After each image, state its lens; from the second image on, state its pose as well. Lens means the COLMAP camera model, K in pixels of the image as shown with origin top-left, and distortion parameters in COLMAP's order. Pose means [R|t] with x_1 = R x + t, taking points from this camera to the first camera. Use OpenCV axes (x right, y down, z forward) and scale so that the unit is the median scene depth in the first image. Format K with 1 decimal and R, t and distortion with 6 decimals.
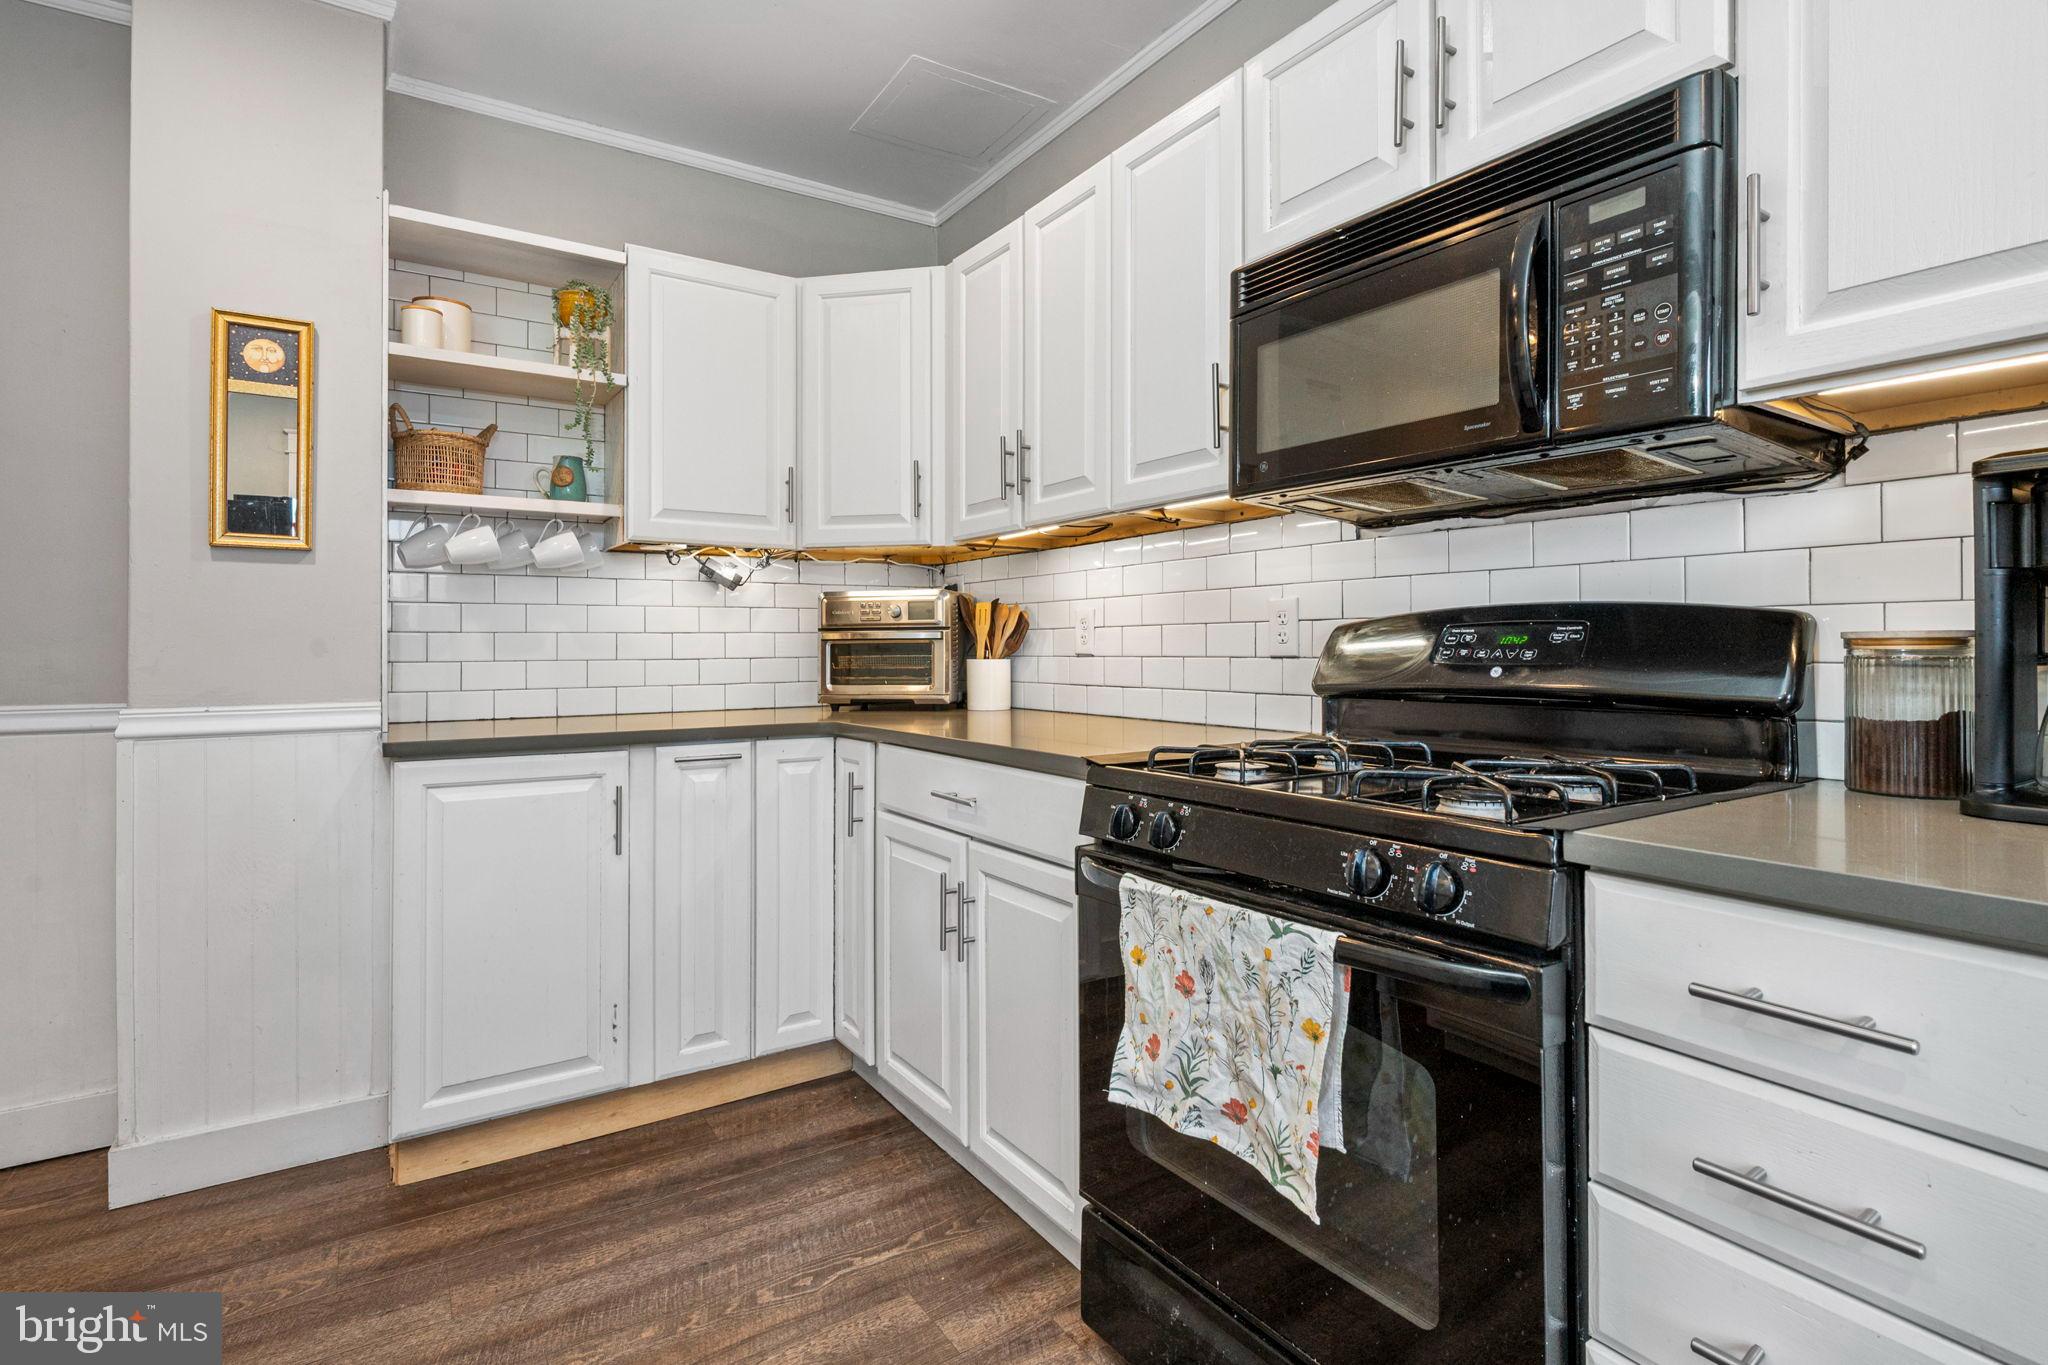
lens RADIAL K [[1004.1, 0, 1025.3], [0, 1004.1, 638.3], [0, 0, 1]] dist [0.002808, 0.000198]
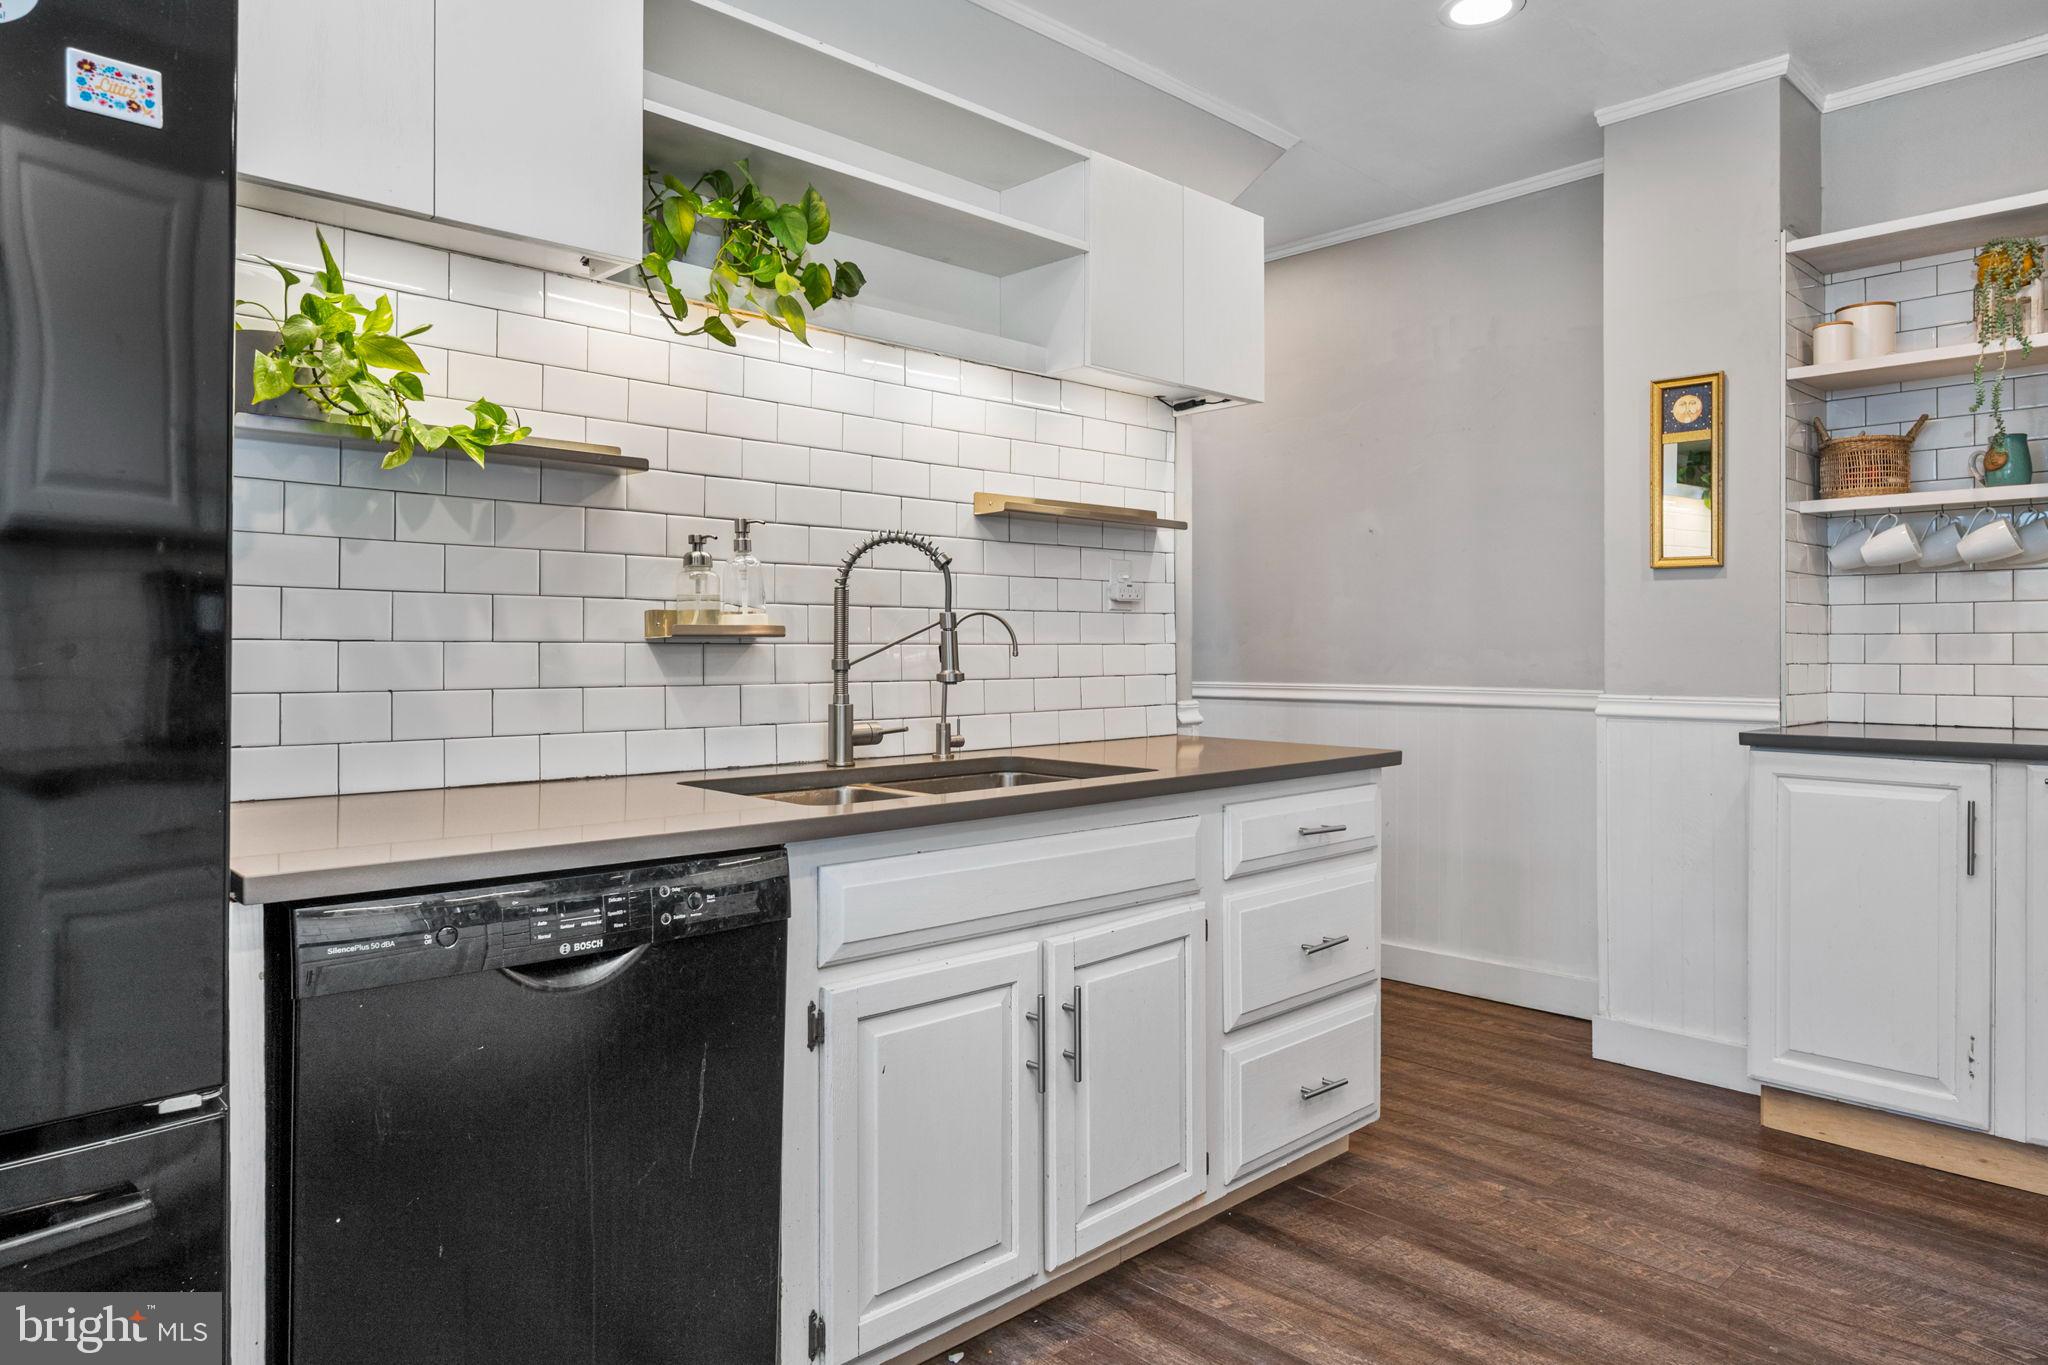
lens RADIAL K [[1004.1, 0, 1025.3], [0, 1004.1, 638.3], [0, 0, 1]] dist [0.002808, 0.000198]
pose [[0.203850, -0.007860, -0.978971, 0.278858], [0.009130, 0.999940, -0.006127, -0.004006], [0.978960, -0.007689, 0.203909, -0.034139]]
